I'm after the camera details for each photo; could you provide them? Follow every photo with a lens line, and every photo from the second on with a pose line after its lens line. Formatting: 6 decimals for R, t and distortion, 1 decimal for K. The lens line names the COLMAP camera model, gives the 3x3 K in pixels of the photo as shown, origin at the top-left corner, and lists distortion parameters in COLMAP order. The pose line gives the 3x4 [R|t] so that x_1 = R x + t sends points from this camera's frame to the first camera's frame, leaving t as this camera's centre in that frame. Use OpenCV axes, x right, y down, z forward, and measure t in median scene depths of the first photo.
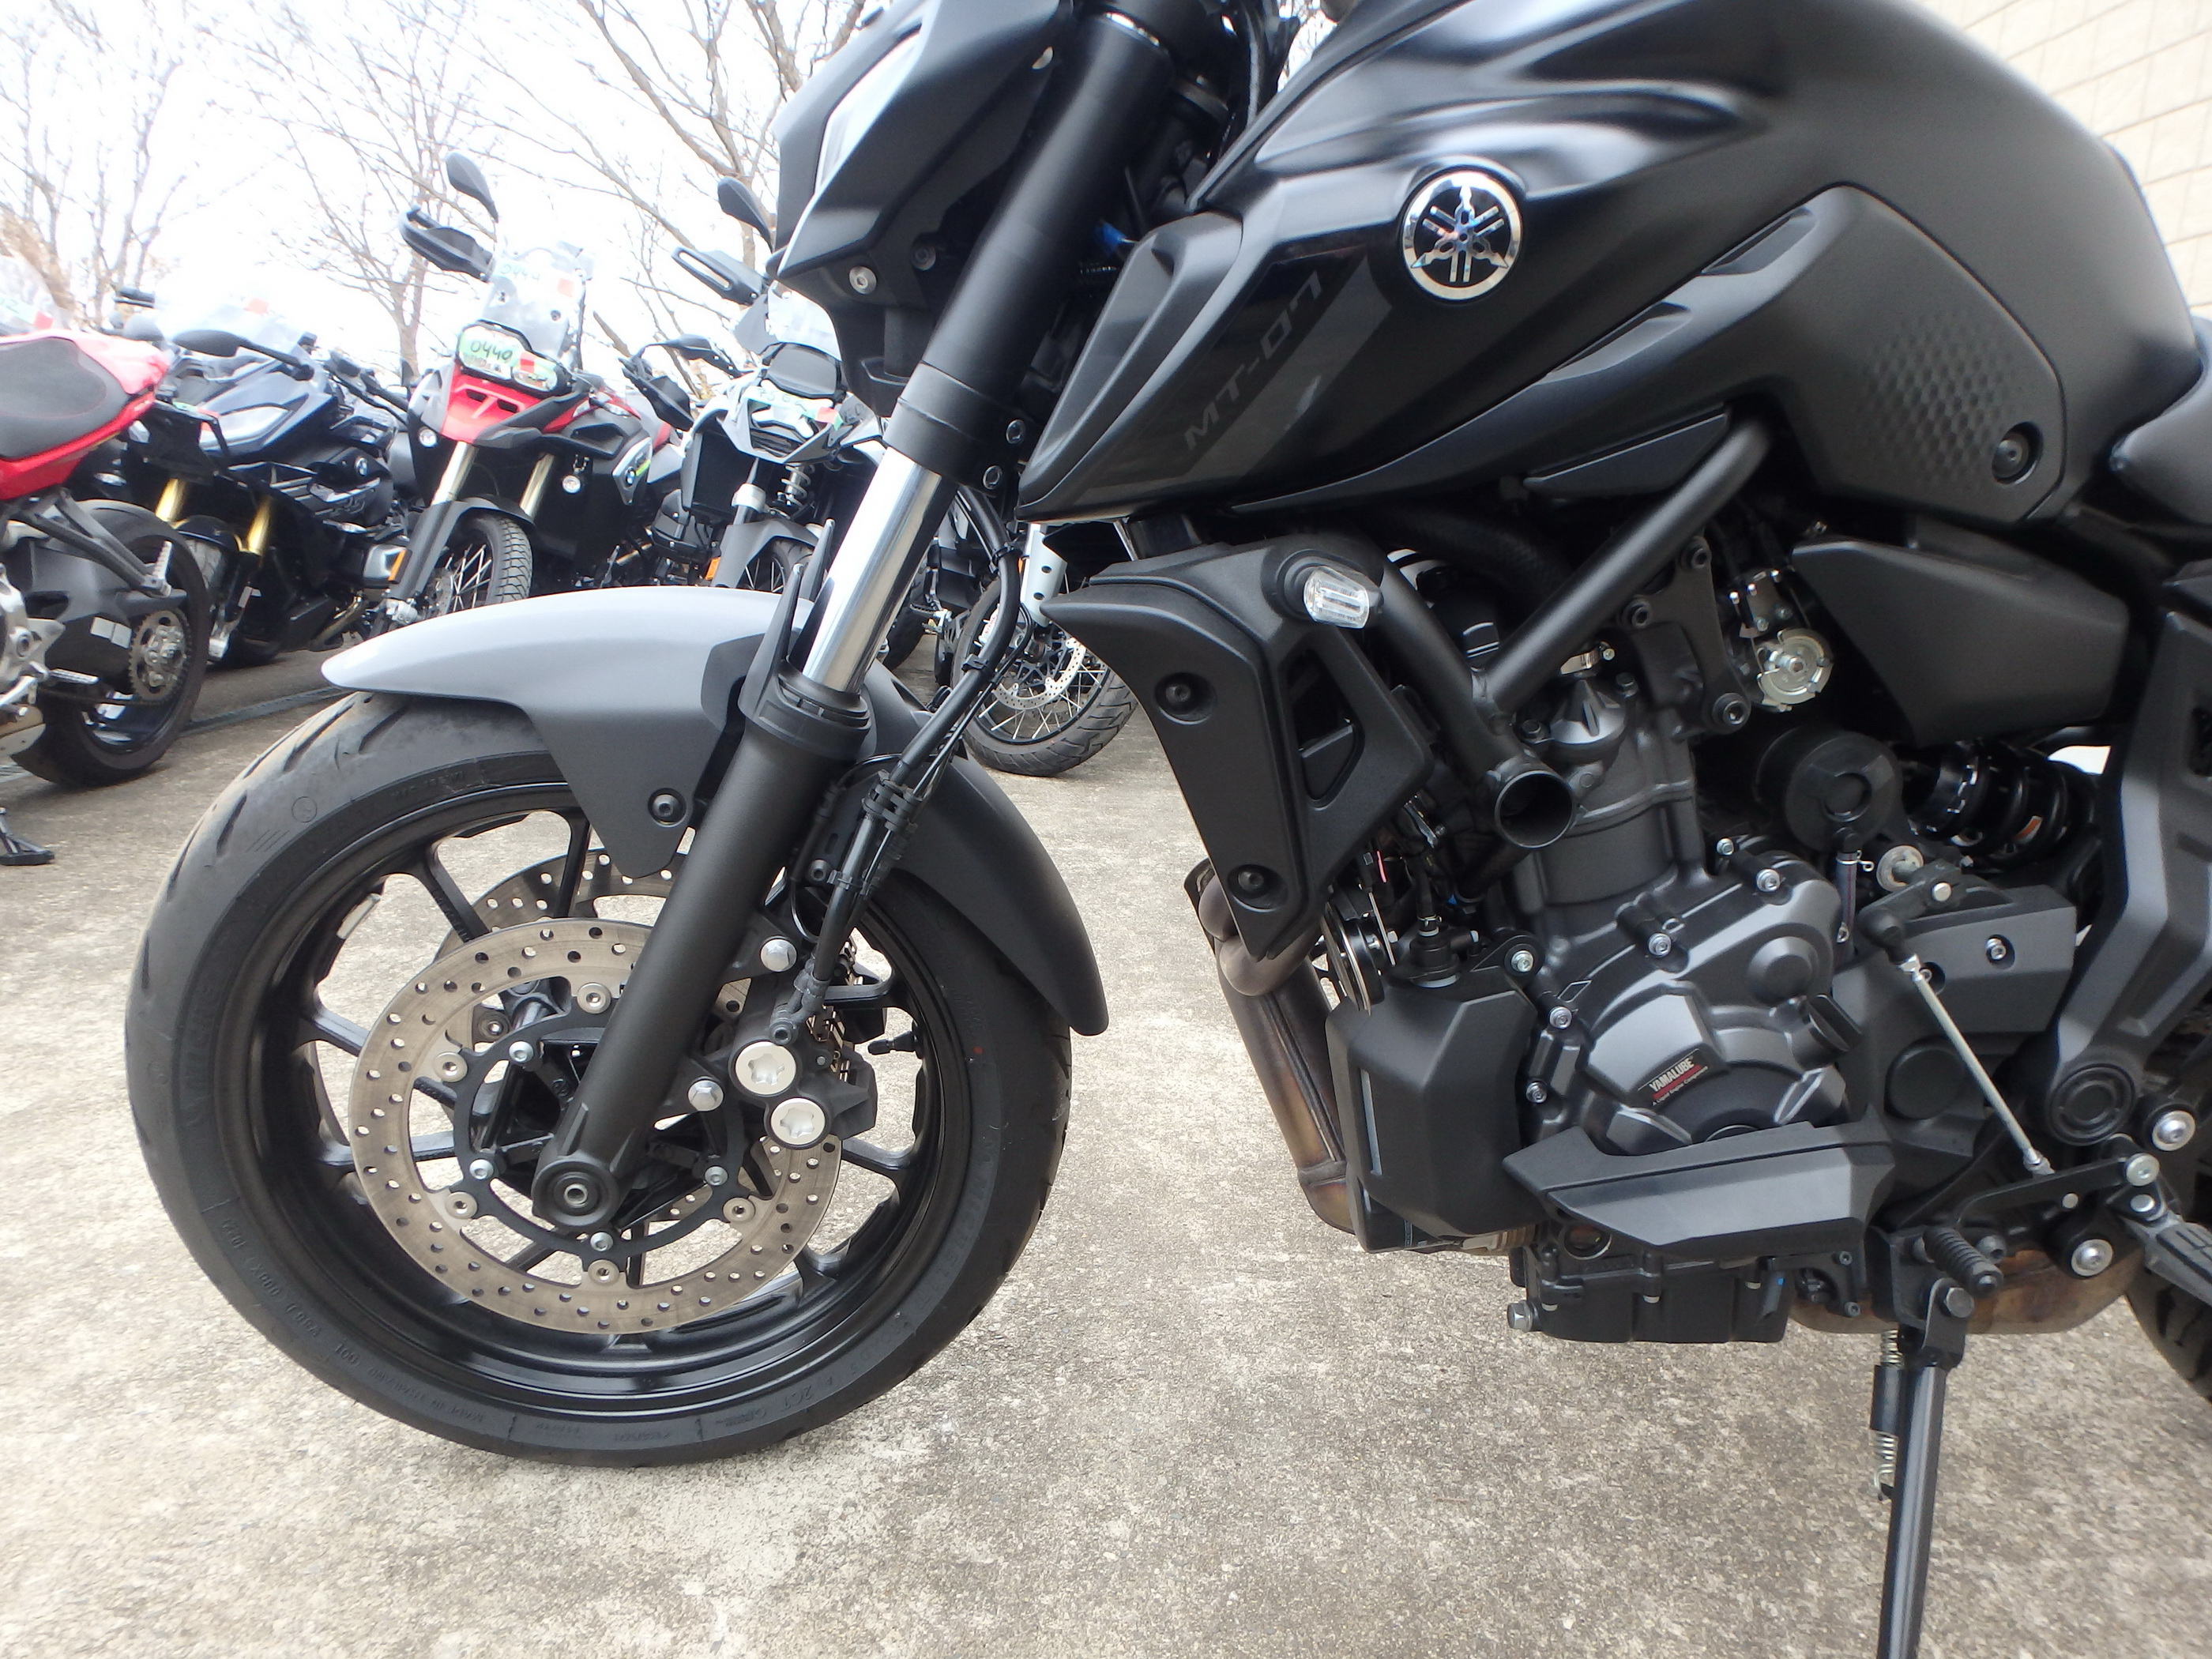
lens RADIAL K [[1333.3, 0, 1100.7], [0, 1333.3, 840.9], [0, 0, 1]] dist [-0.005340, 0.003577]
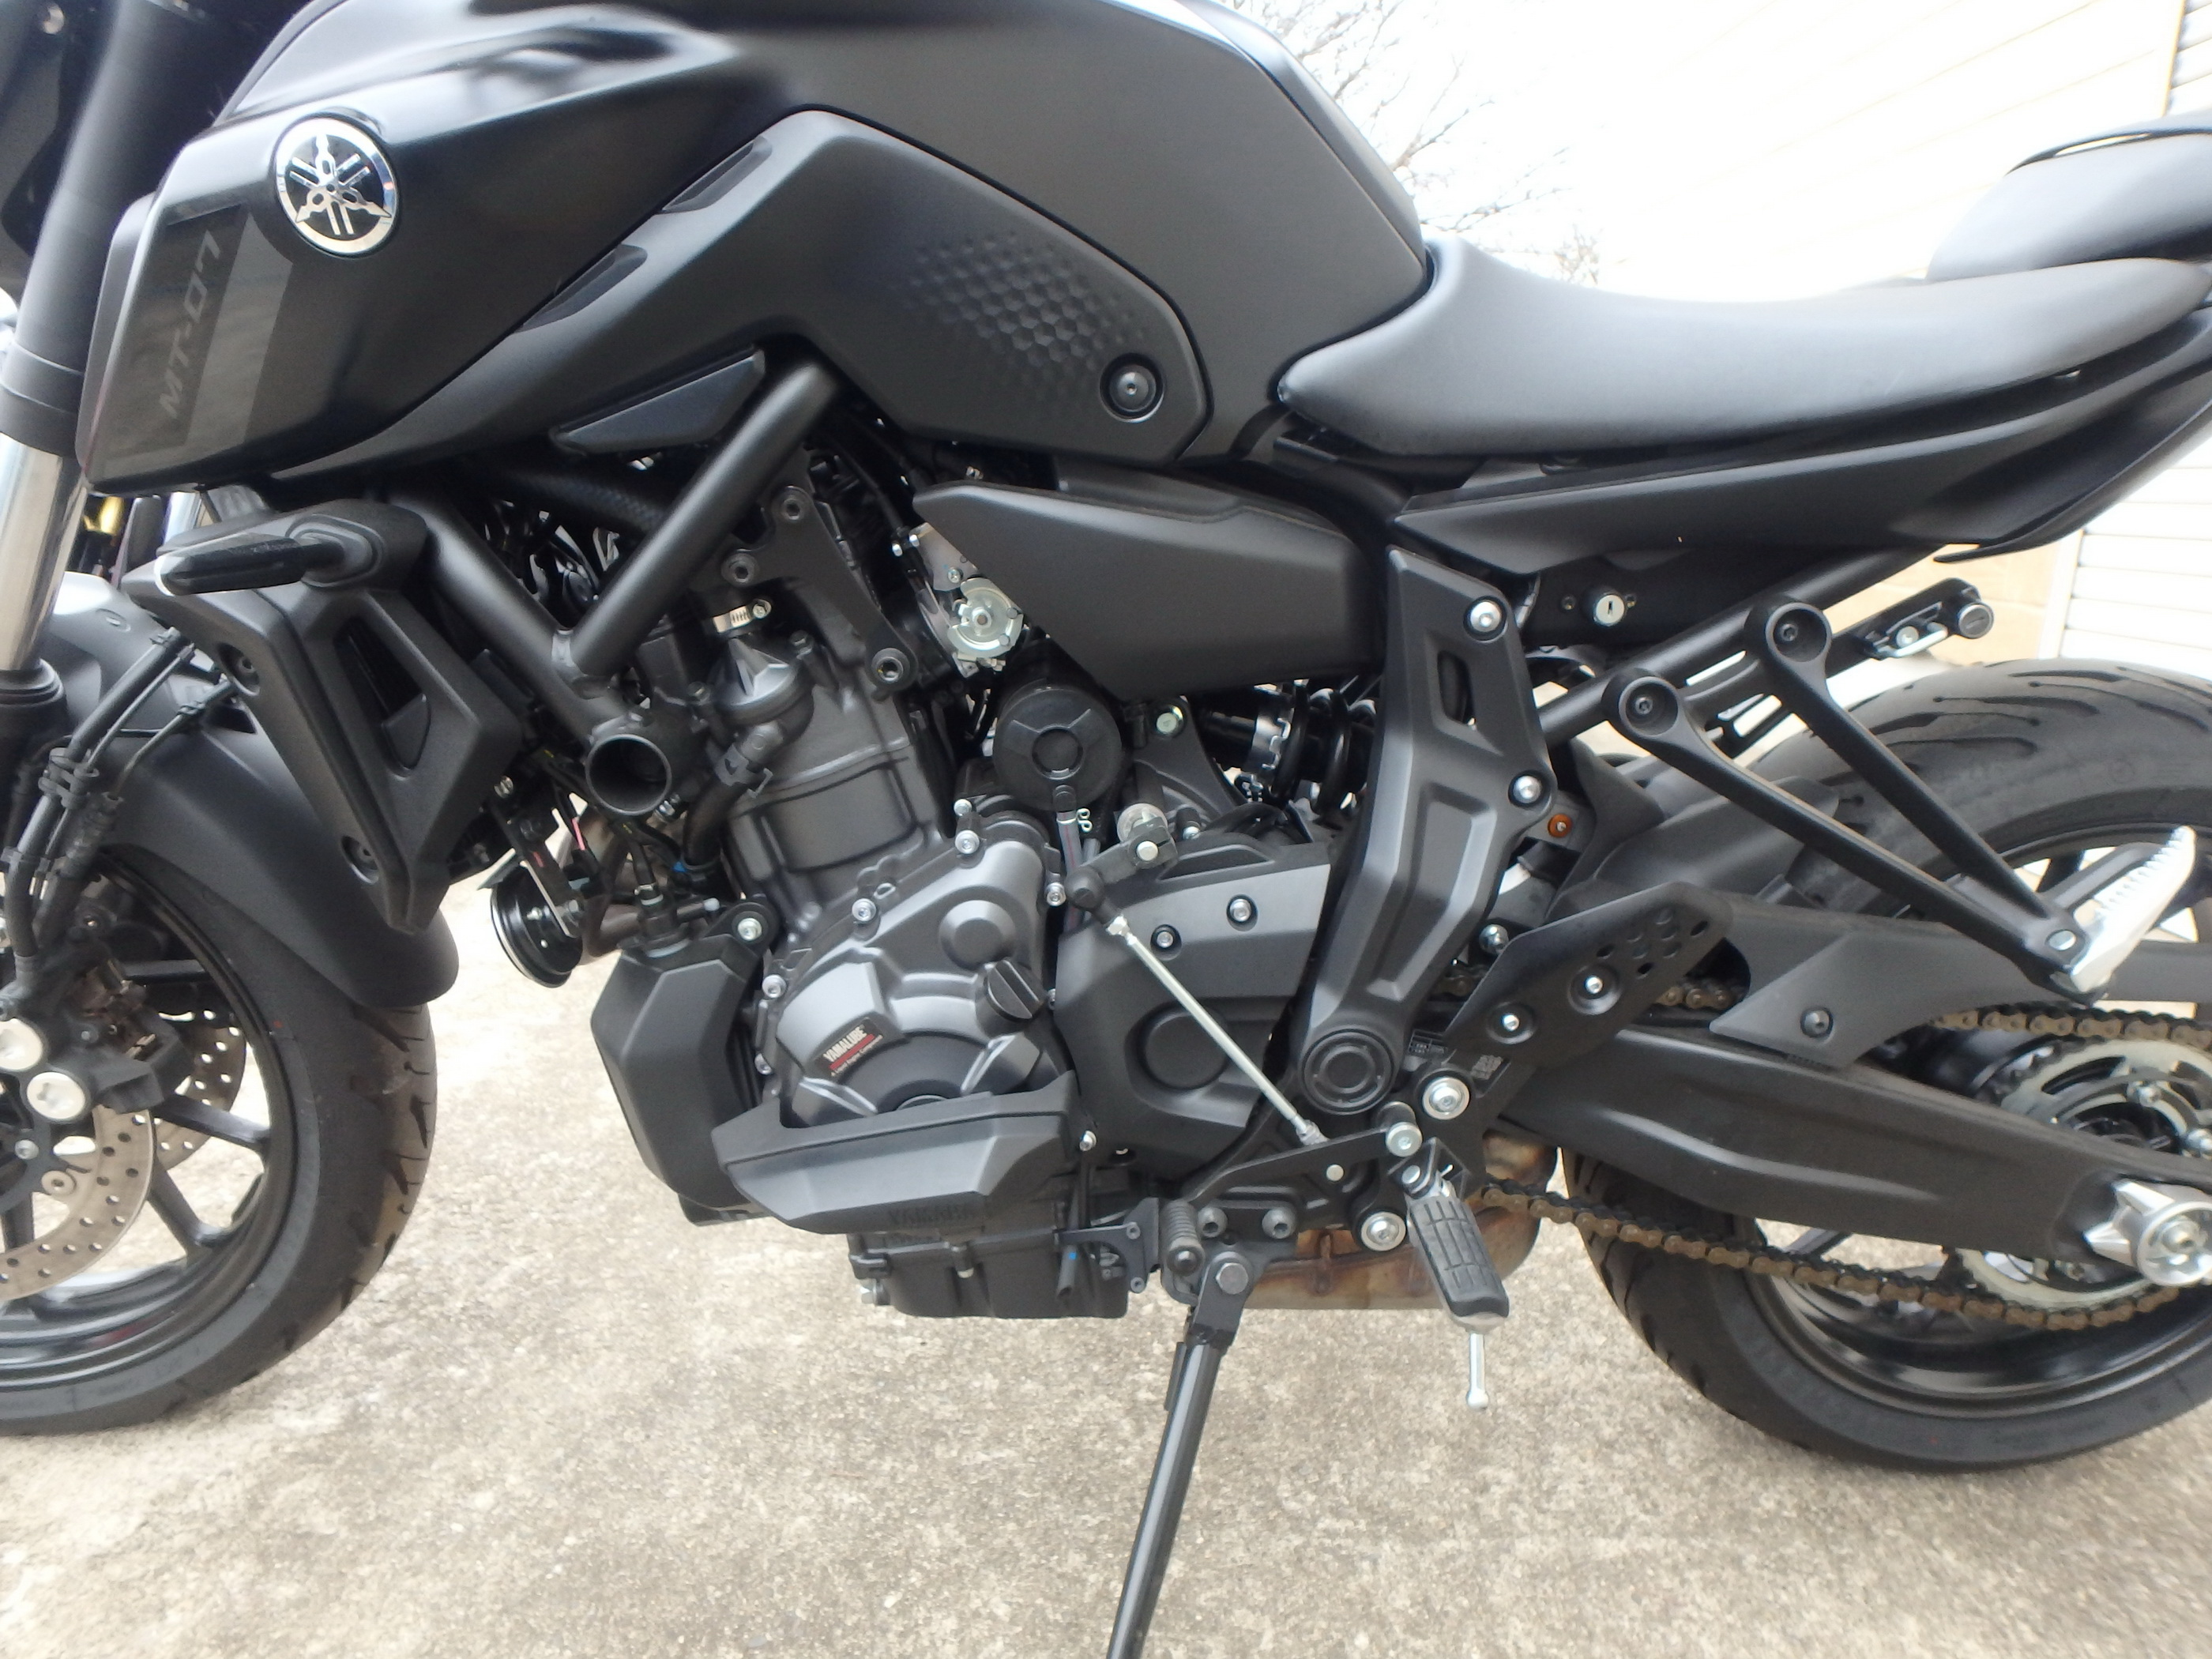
lens RADIAL K [[1361.3, 0, 1100.6], [0, 1361.3, 819.2], [0, 0, 1]] dist [-0.021069, 0.013453]
pose [[0.999080, -0.013192, -0.040798, 0.577106], [0.013809, 0.999794, 0.014877, -0.000136], [0.040593, -0.015427, 0.999057, 0.021293]]
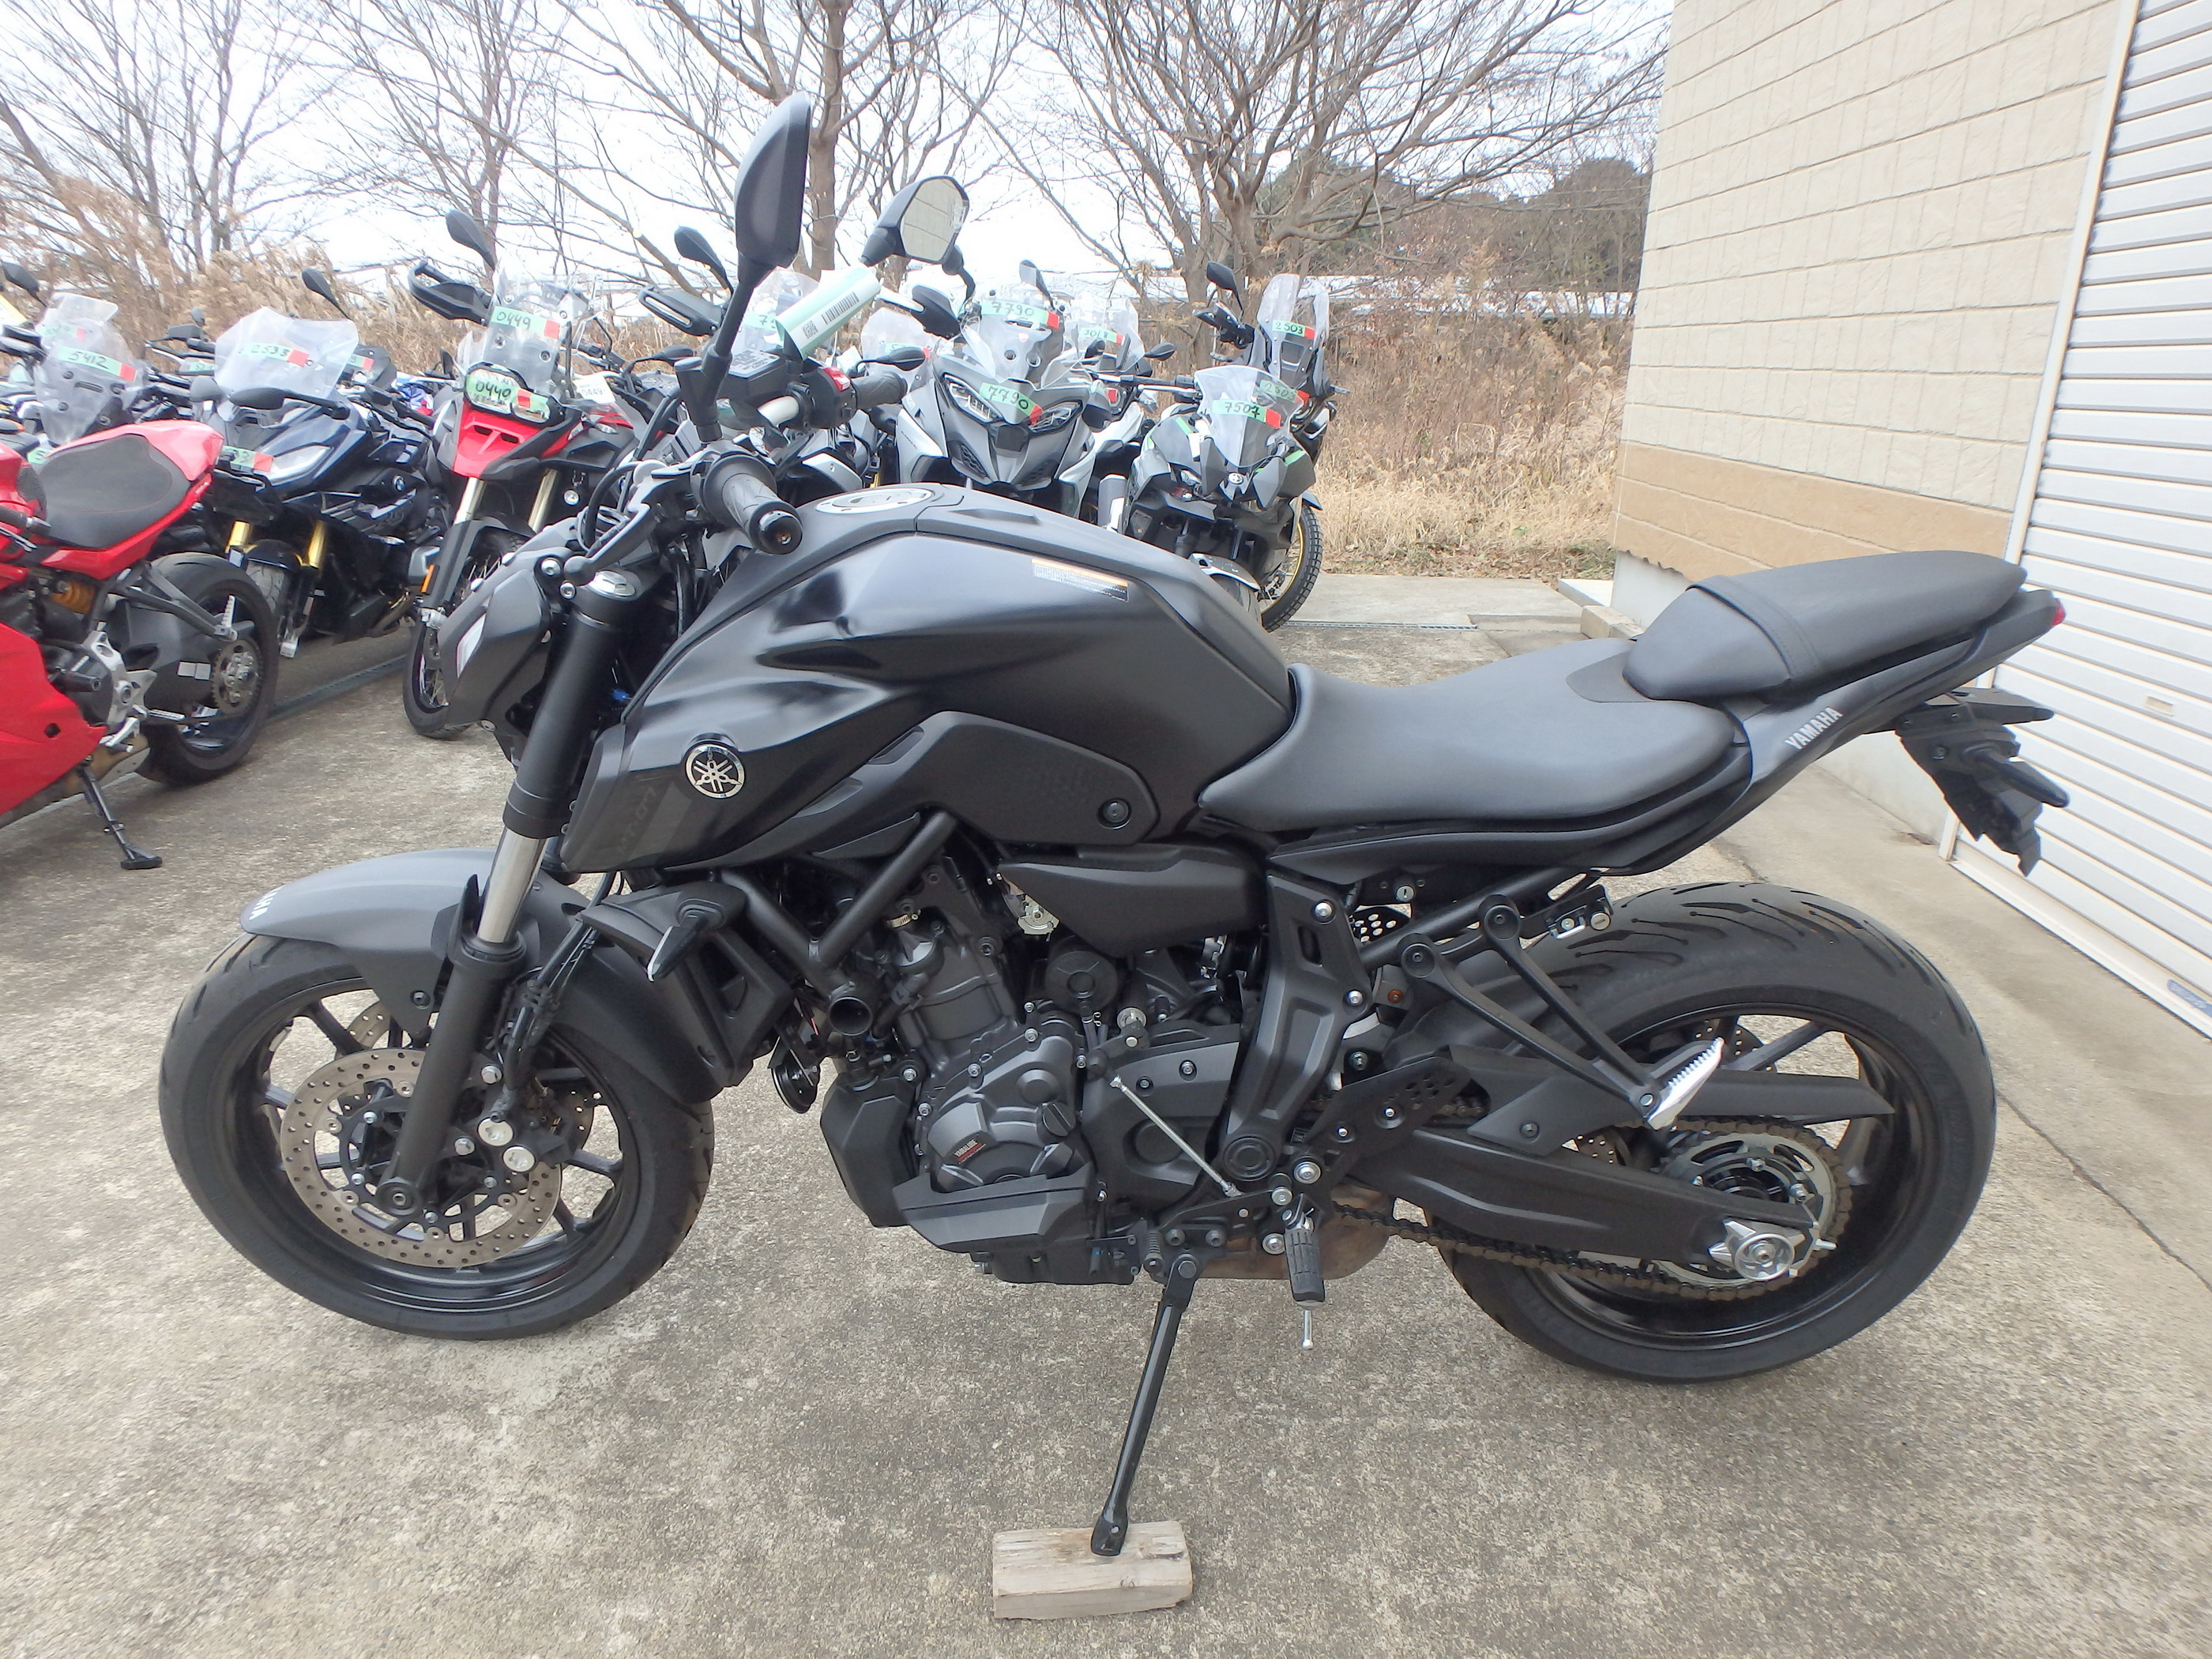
lens RADIAL K [[1437.9, 0, 1109.0], [0, 1437.9, 790.2], [0, 0, 1]] dist [-0.001735, 0.004160]
pose [[0.994331, -0.016851, -0.104983, 0.725317], [0.027023, 0.994991, 0.096240, -0.417690], [0.102835, -0.098531, 0.989806, -0.720949]]
